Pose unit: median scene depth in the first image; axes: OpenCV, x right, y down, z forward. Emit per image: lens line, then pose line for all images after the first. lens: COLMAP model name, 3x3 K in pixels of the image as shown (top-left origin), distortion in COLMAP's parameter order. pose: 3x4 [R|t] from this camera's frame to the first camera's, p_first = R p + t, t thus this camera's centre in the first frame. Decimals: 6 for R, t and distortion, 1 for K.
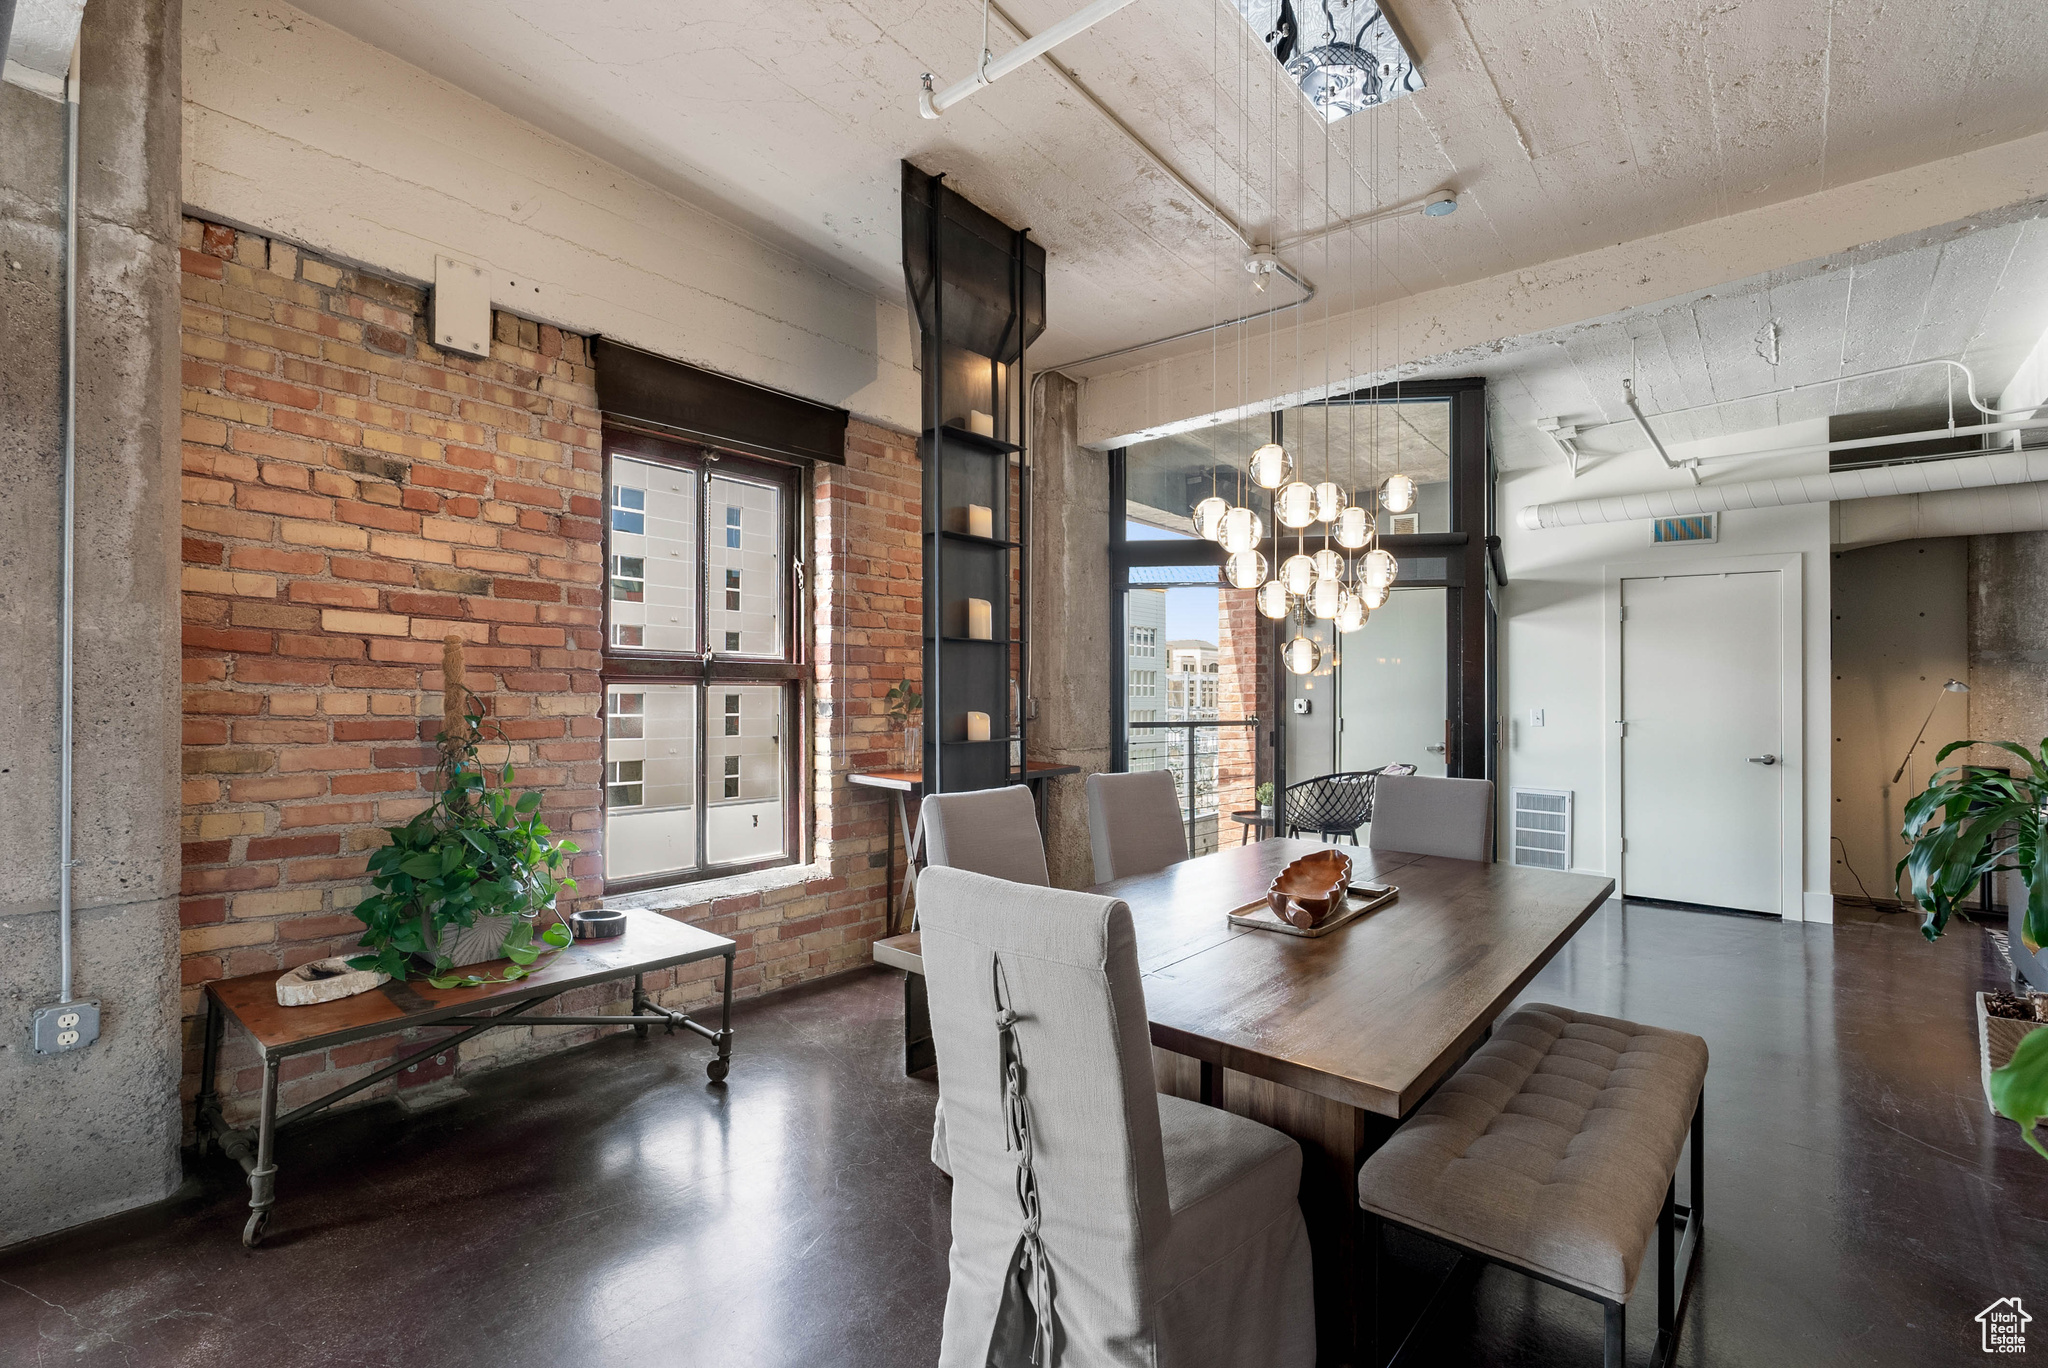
lens RADIAL K [[938.2, 0, 1037.4], [0, 938.2, 686.6], [0, 0, 1]] dist [-0.012081, 0.005928]
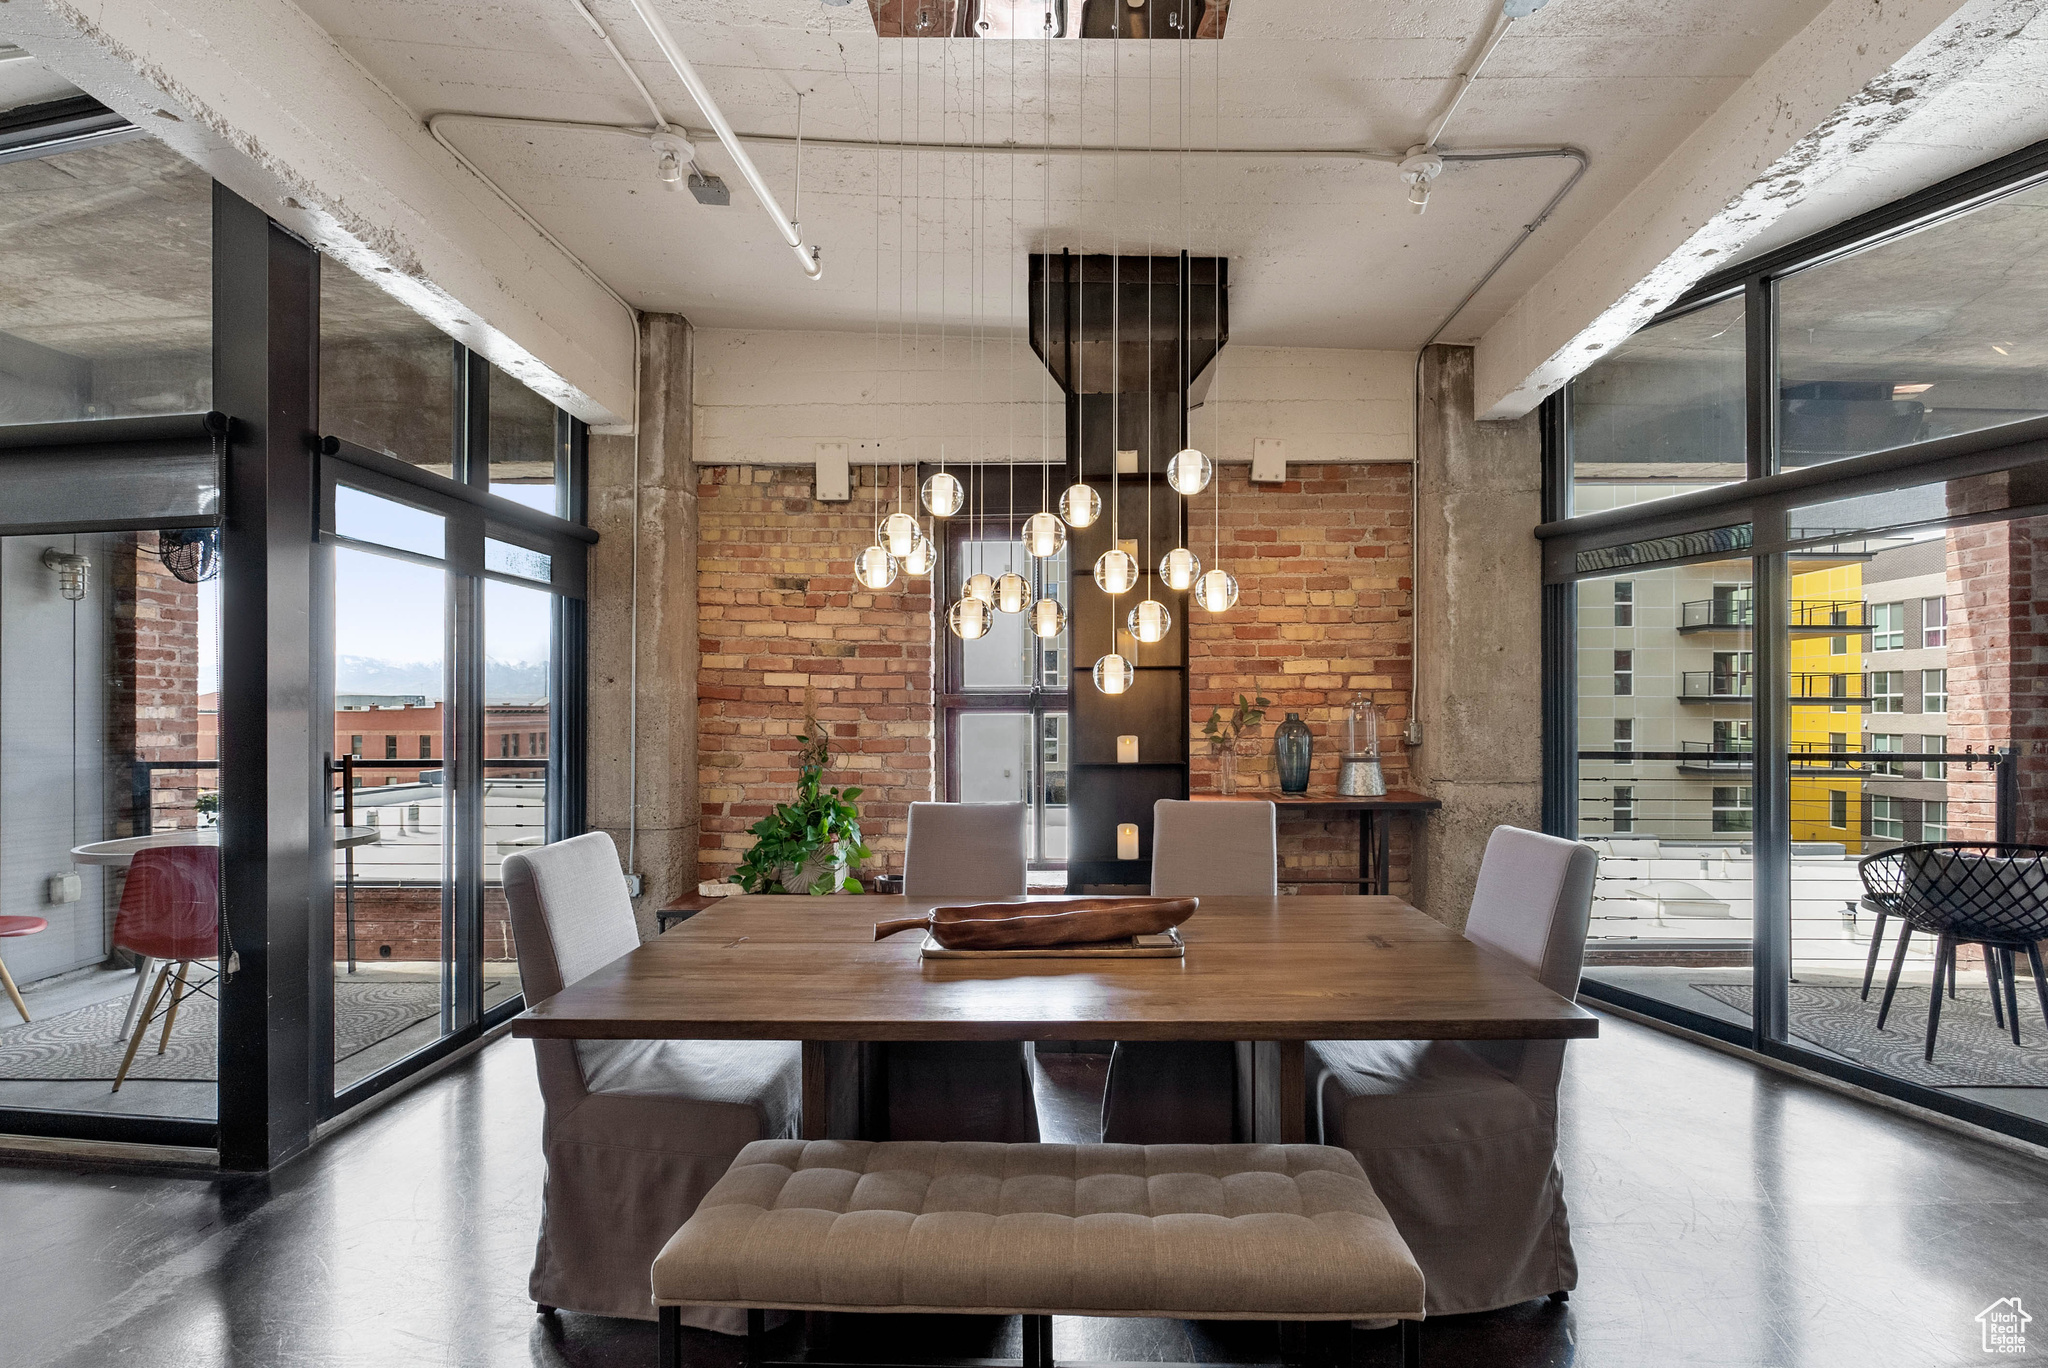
lens RADIAL K [[938.2, 0, 1053.6], [0, 938.2, 711.6], [0, 0, 1]] dist [-0.012081, 0.005928]
pose [[0.614441, -0.015964, -0.788801, 0.569354], [0.015066, 0.999850, -0.008500, 0.006424], [0.788819, -0.006661, 0.614590, 0.229574]]
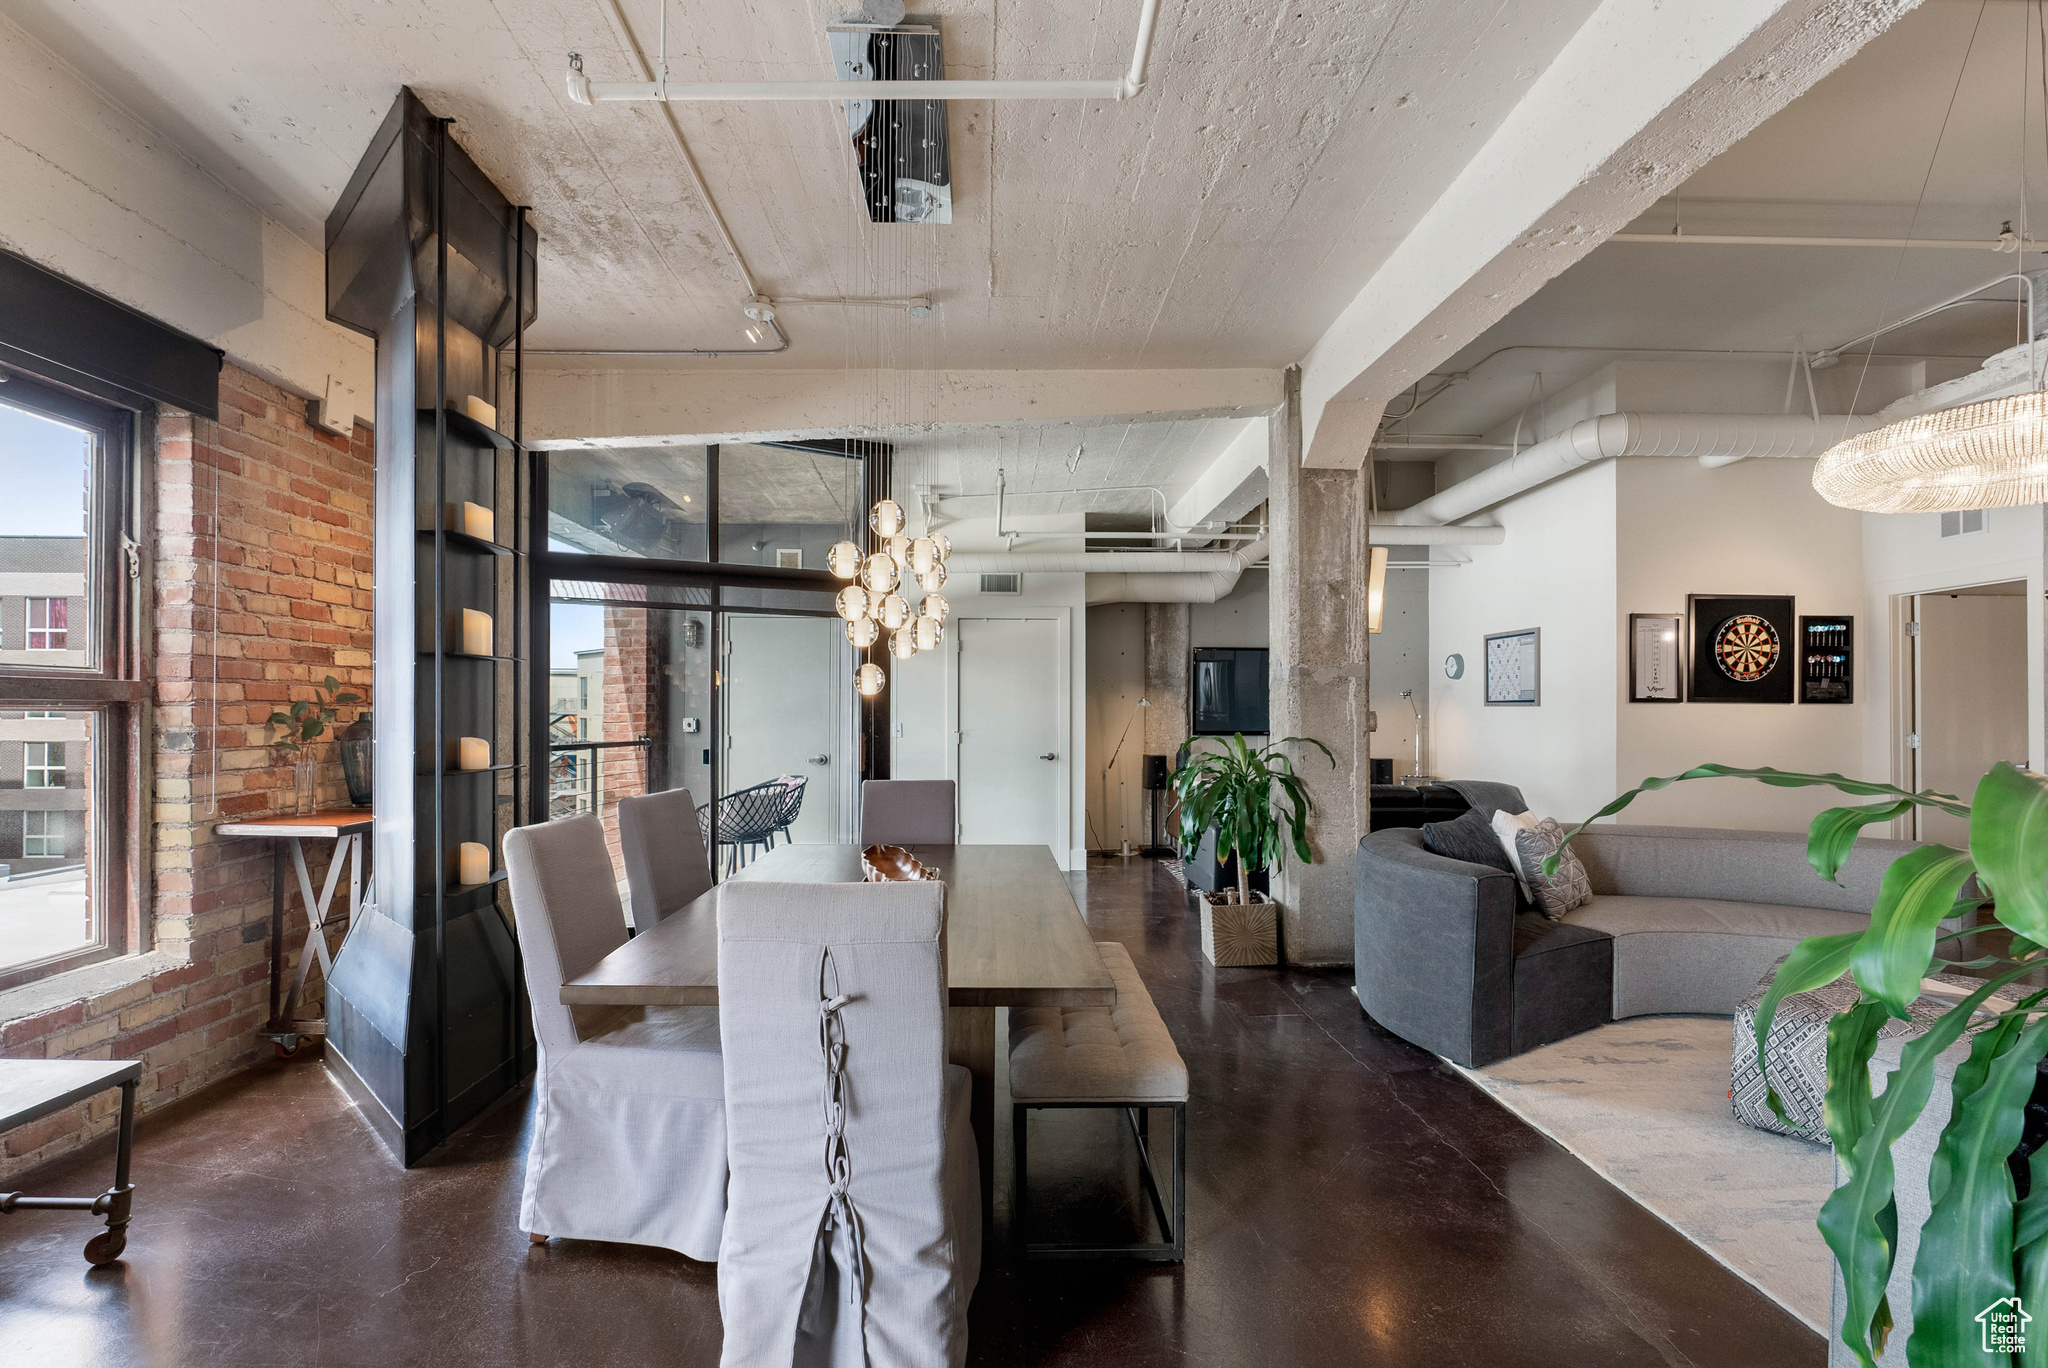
lens RADIAL K [[938.2, 0, 1010.2], [0, 938.2, 700.8], [0, 0, 1]] dist [-0.012081, 0.005928]
pose [[0.756680, -0.003732, 0.653775, -0.207954], [0.006841, 0.999974, -0.002209, -0.001768], [-0.653750, 0.006144, 0.756686, 0.003476]]
